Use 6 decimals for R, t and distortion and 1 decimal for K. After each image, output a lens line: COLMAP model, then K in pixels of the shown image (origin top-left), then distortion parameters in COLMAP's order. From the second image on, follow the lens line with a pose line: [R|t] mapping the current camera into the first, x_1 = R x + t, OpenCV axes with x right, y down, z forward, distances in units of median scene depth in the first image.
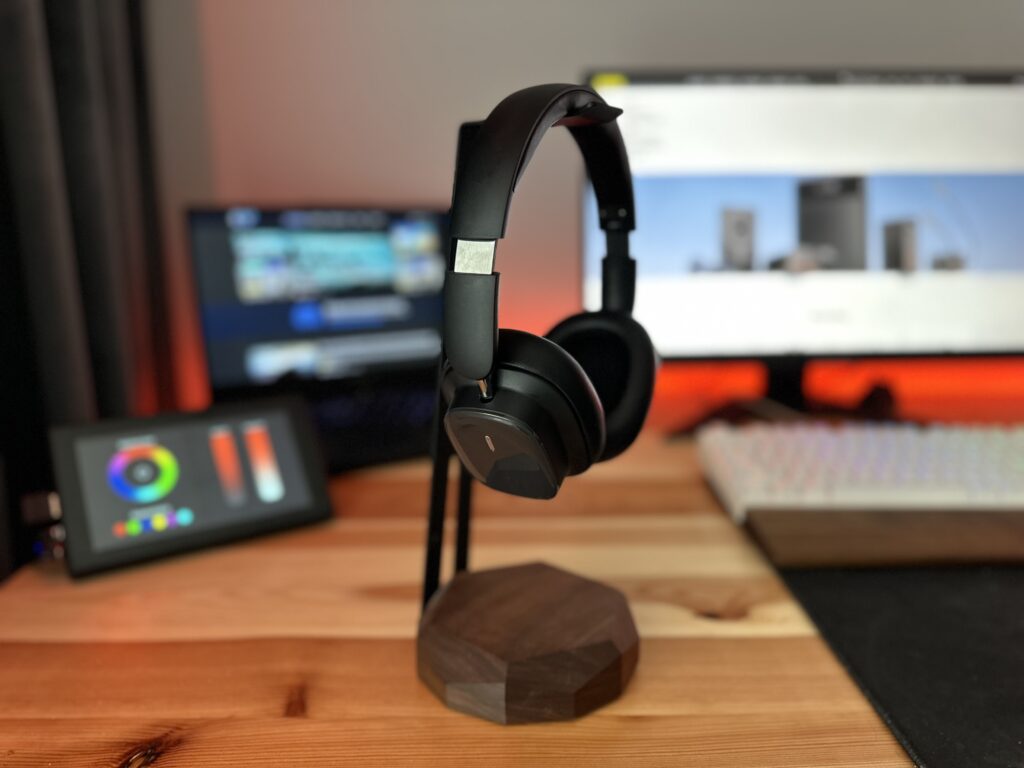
lens RADIAL K [[767.2, 0, 512.0], [0, 767.2, 384.0], [0, 0, 1]] dist [-0.013175, -0.005246]
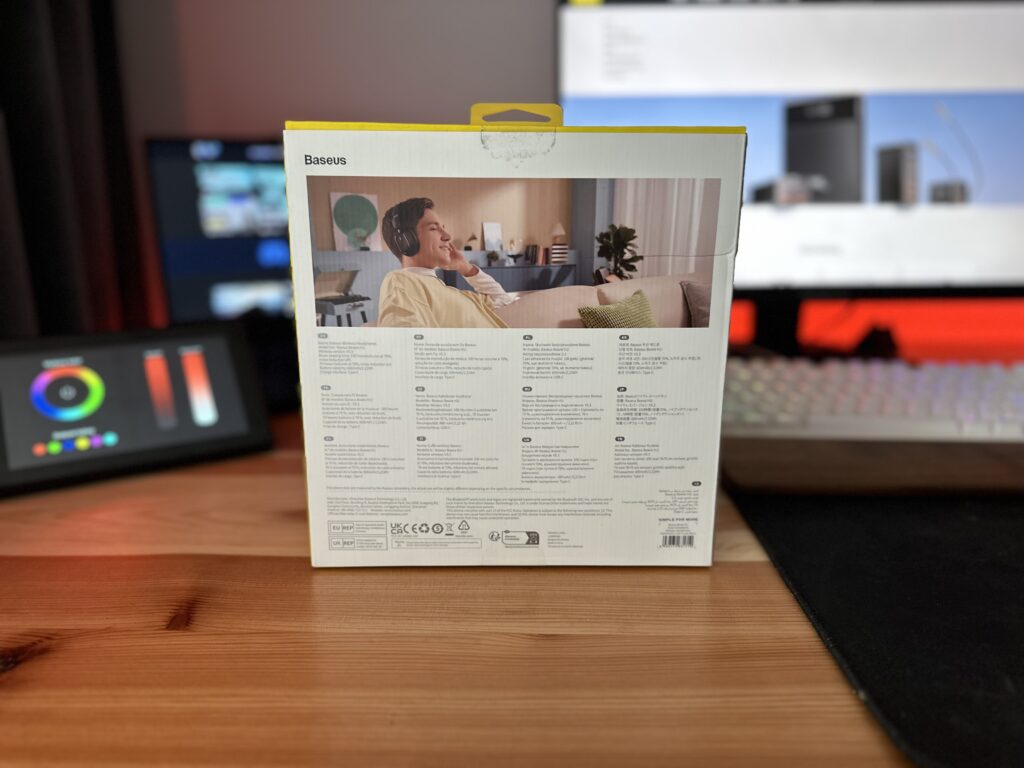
lens RADIAL K [[767.2, 0, 512.0], [0, 767.2, 384.0], [0, 0, 1]] dist [-0.013175, -0.005246]
pose [[0.999455, 0.004989, -0.032623, 0.134013], [-0.004151, 0.999661, 0.025721, 0.104079], [0.032740, -0.025572, 0.999137, 0.092717]]
